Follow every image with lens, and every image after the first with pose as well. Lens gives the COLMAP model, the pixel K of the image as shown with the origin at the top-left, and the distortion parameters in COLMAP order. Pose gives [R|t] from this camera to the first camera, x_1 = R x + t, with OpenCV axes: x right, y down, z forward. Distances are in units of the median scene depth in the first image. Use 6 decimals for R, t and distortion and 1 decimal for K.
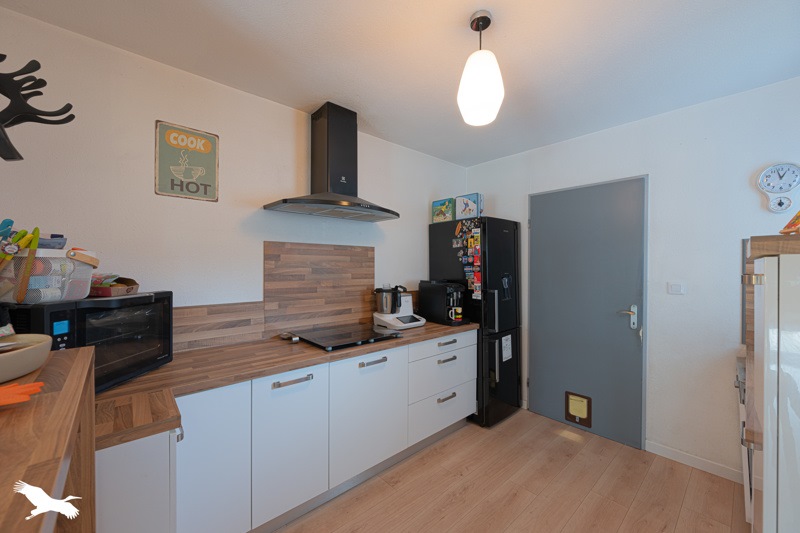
lens RADIAL K [[313.0, 0, 400.0], [0, 313.0, 266.5], [0, 0, 1]] dist [0.000746, 0.000025]
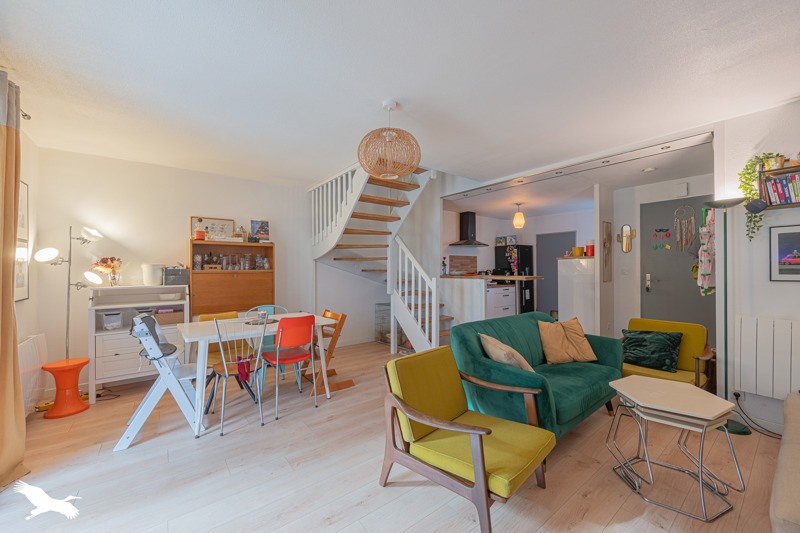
lens RADIAL K [[313.0, 0, 400.0], [0, 313.0, 266.5], [0, 0, 1]] dist [0.000746, 0.000025]
pose [[0.996992, -0.006126, -0.077266, -0.517873], [0.005334, 0.999931, -0.010461, 0.049169], [0.077325, 0.010018, 0.996956, -1.692854]]
